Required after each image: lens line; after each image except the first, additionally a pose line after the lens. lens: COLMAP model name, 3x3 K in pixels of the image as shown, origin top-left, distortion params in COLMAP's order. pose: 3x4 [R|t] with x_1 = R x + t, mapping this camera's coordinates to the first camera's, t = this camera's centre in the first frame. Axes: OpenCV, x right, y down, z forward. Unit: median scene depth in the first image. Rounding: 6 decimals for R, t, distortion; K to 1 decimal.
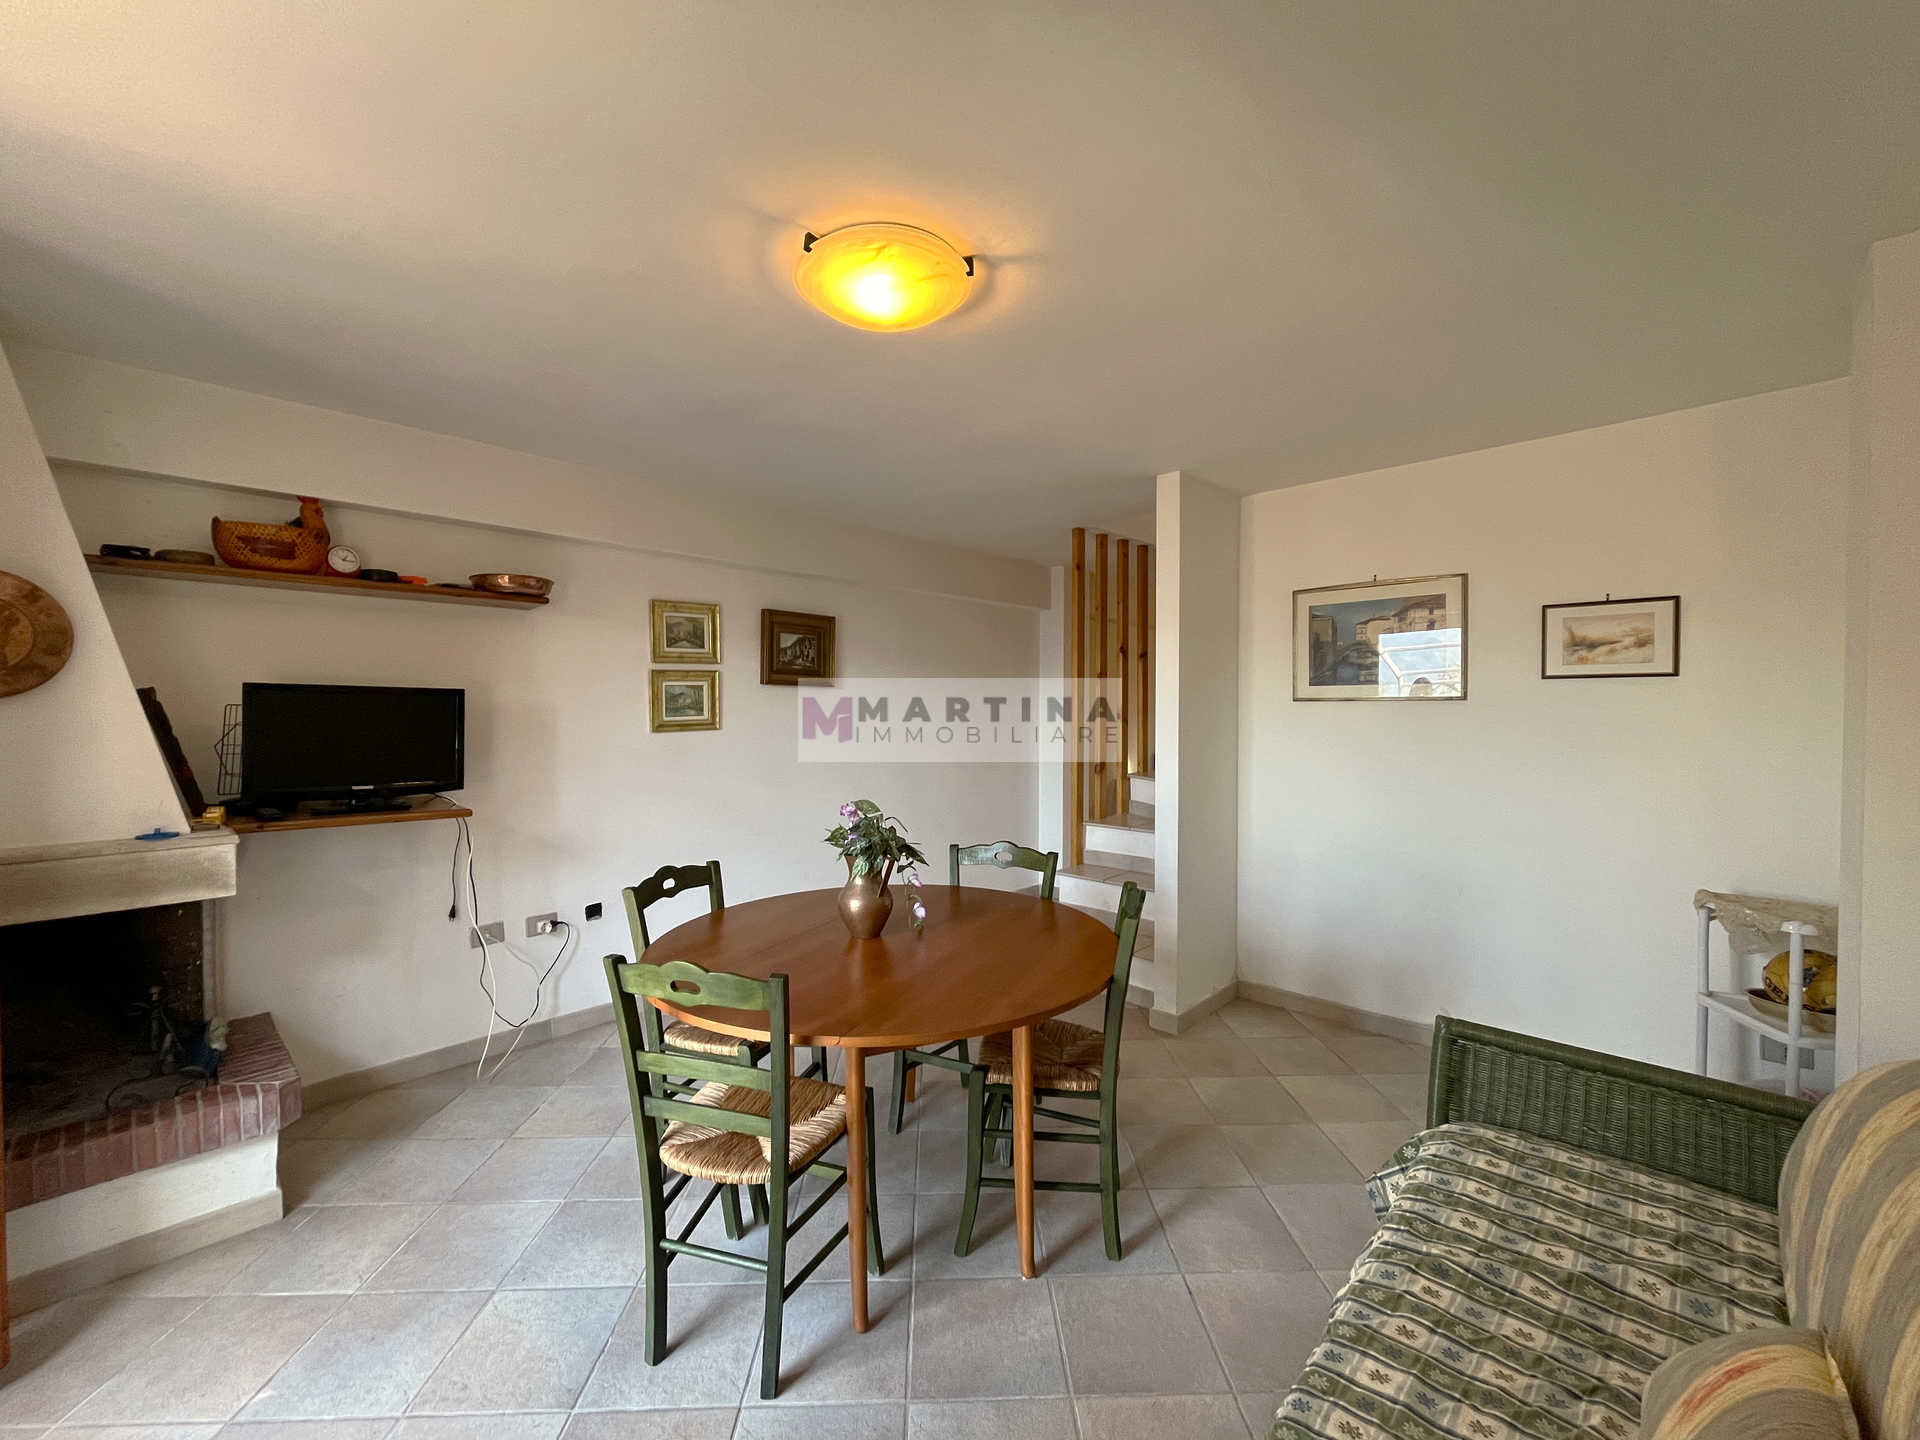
lens RADIAL K [[771.7, 0, 961.8], [0, 771.7, 723.9], [0, 0, 1]] dist [-0.003964, -0.000896]
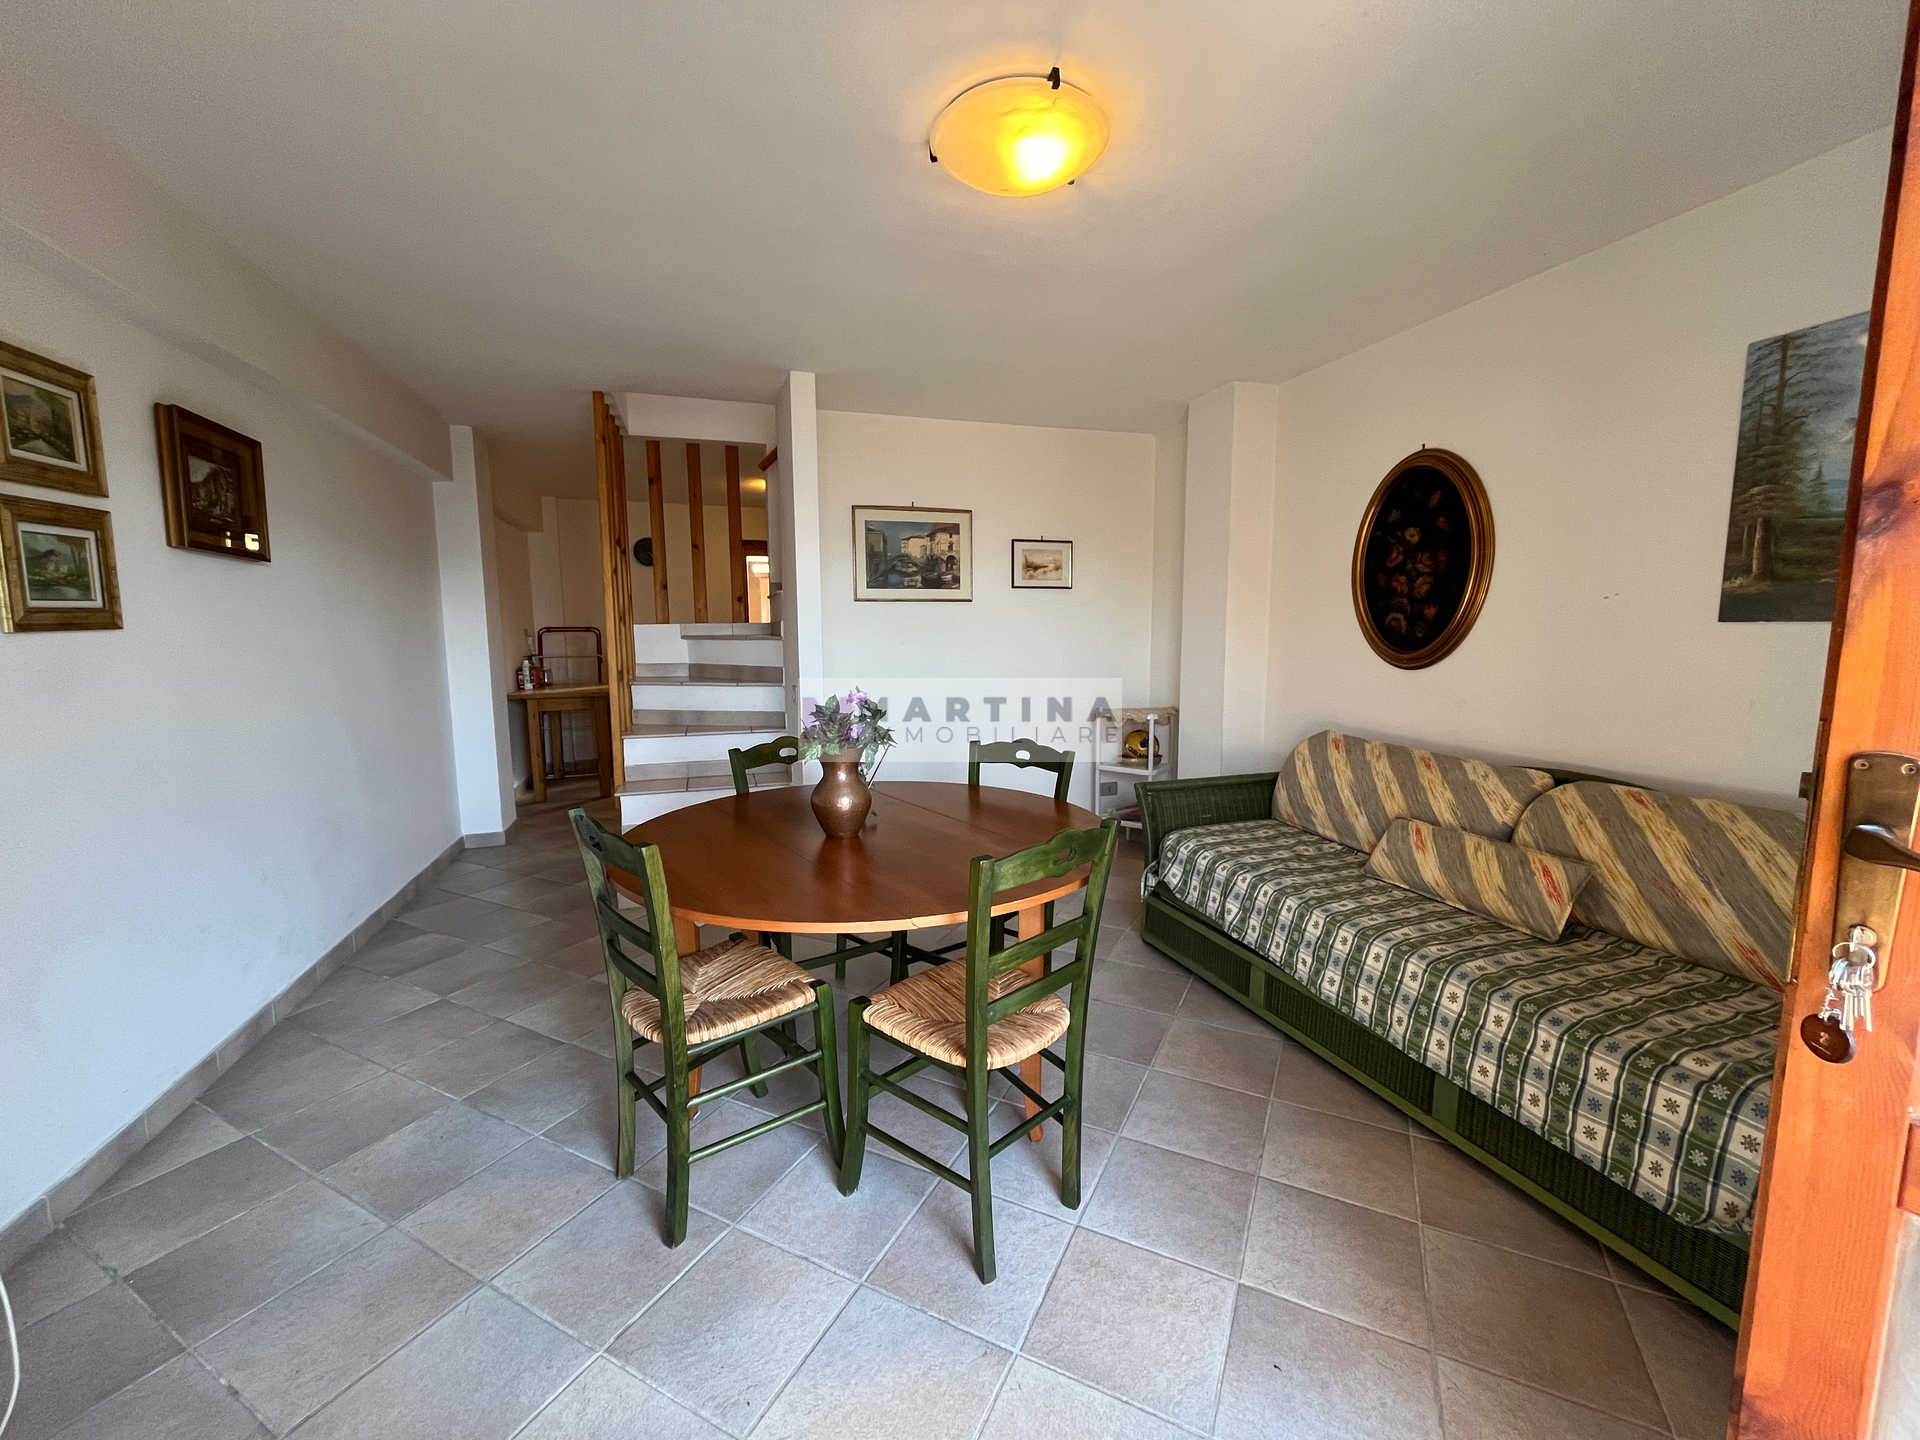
lens RADIAL K [[771.7, 0, 961.8], [0, 771.7, 723.9], [0, 0, 1]] dist [-0.003964, -0.000896]
pose [[0.479833, -0.110177, 0.870415, -0.577580], [0.023641, 0.993347, 0.112706, 0.029919], [-0.877041, -0.033503, 0.479245, 0.303494]]
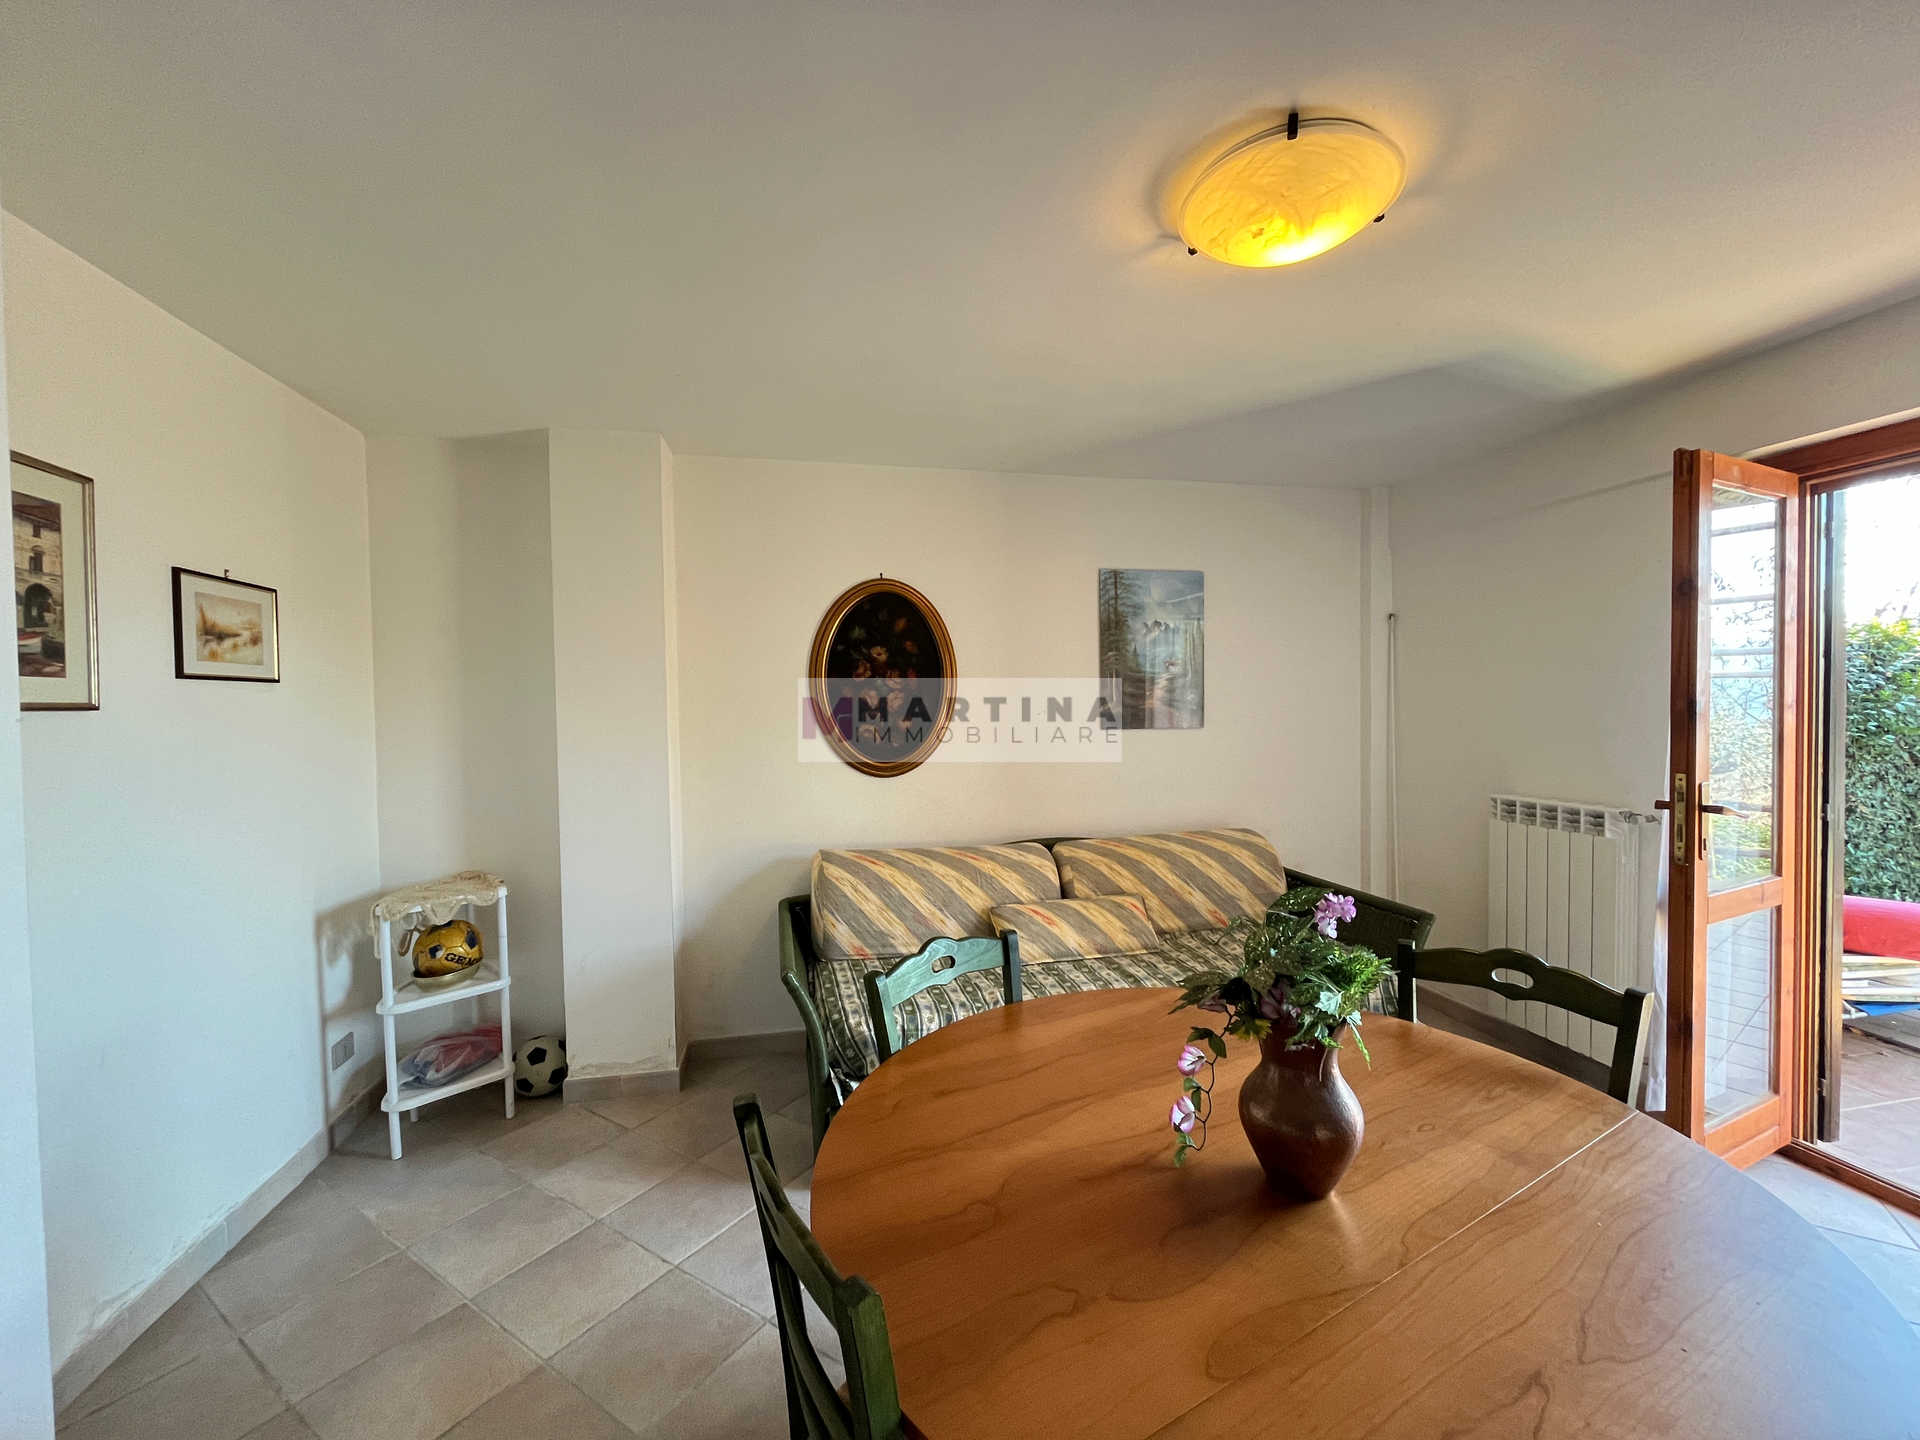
lens RADIAL K [[771.7, 0, 961.8], [0, 771.7, 723.9], [0, 0, 1]] dist [-0.003964, -0.000896]
pose [[-0.830151, -0.002576, 0.557533, -0.148020], [0.027124, 0.998619, 0.045001, -0.027498], [-0.556879, 0.052480, -0.828934, 1.032975]]
